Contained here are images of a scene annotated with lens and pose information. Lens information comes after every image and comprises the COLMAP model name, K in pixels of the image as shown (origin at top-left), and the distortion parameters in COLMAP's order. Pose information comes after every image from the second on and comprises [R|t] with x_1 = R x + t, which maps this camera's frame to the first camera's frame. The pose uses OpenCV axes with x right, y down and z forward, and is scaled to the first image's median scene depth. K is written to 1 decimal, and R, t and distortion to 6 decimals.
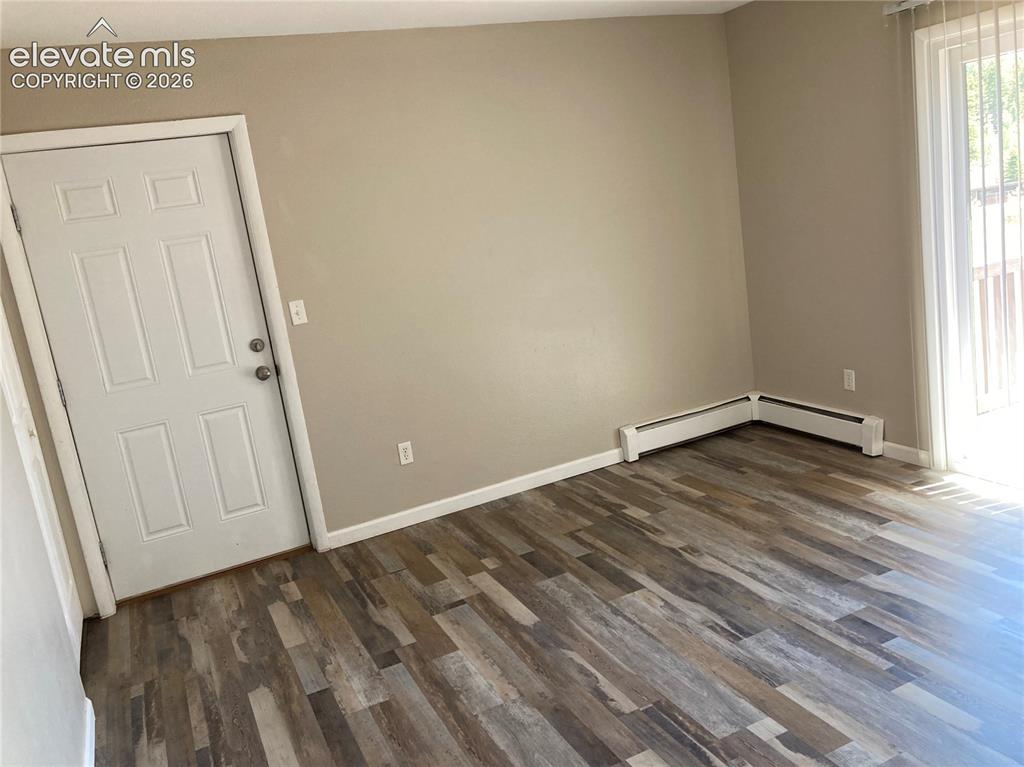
lens RADIAL K [[836.2, 0, 512.0], [0, 836.2, 383.5], [0, 0, 1]] dist [-0.000370, -0.000329]
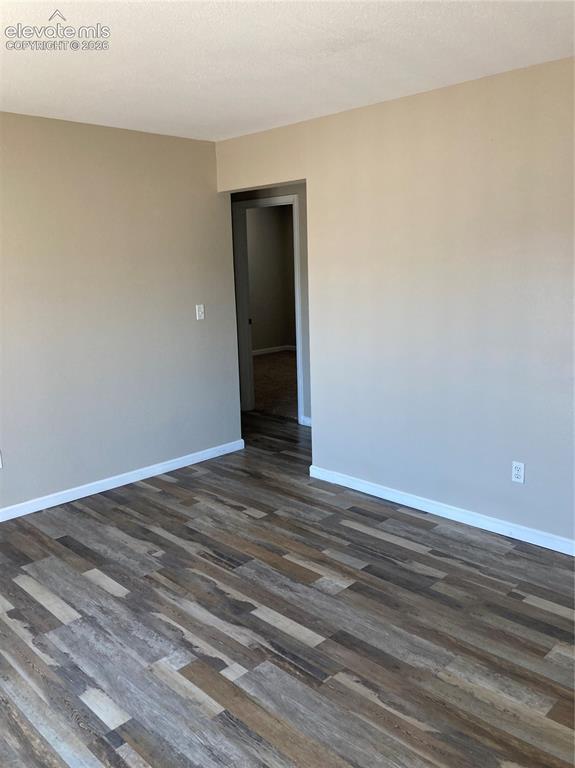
lens RADIAL K [[627.2, 0, 287.5], [0, 627.2, 384.0], [0, 0, 1]] dist [-0.000370, -0.000329]
pose [[-0.927945, 0.232107, -0.291623, 0.377554], [0.090672, 0.899501, 0.427406, -0.399612], [0.361519, 0.370168, -0.855733, 1.583489]]
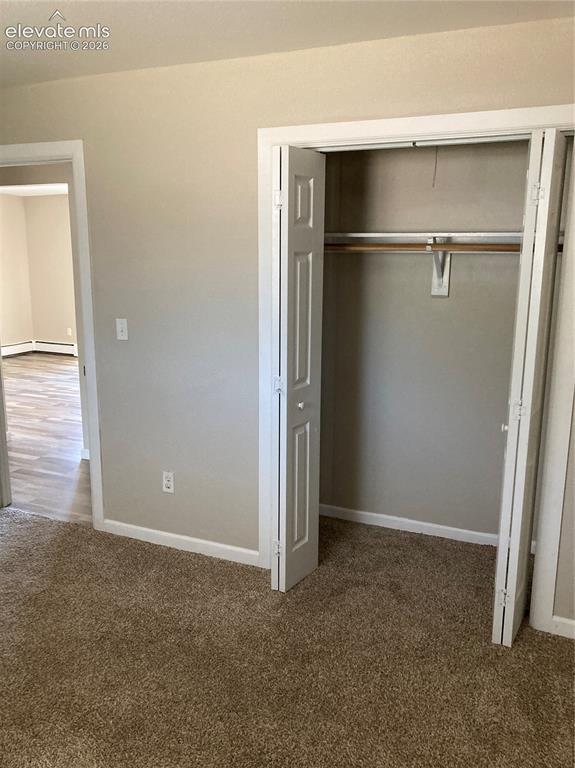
lens RADIAL K [[627.2, 0, 287.5], [0, 627.2, 384.0], [0, 0, 1]] dist [-0.000370, -0.000329]
pose [[0.748816, 0.016873, 0.662564, -0.842529], [0.020515, 0.998607, -0.048616, 0.528790], [-0.662461, 0.049997, 0.747426, -2.010259]]
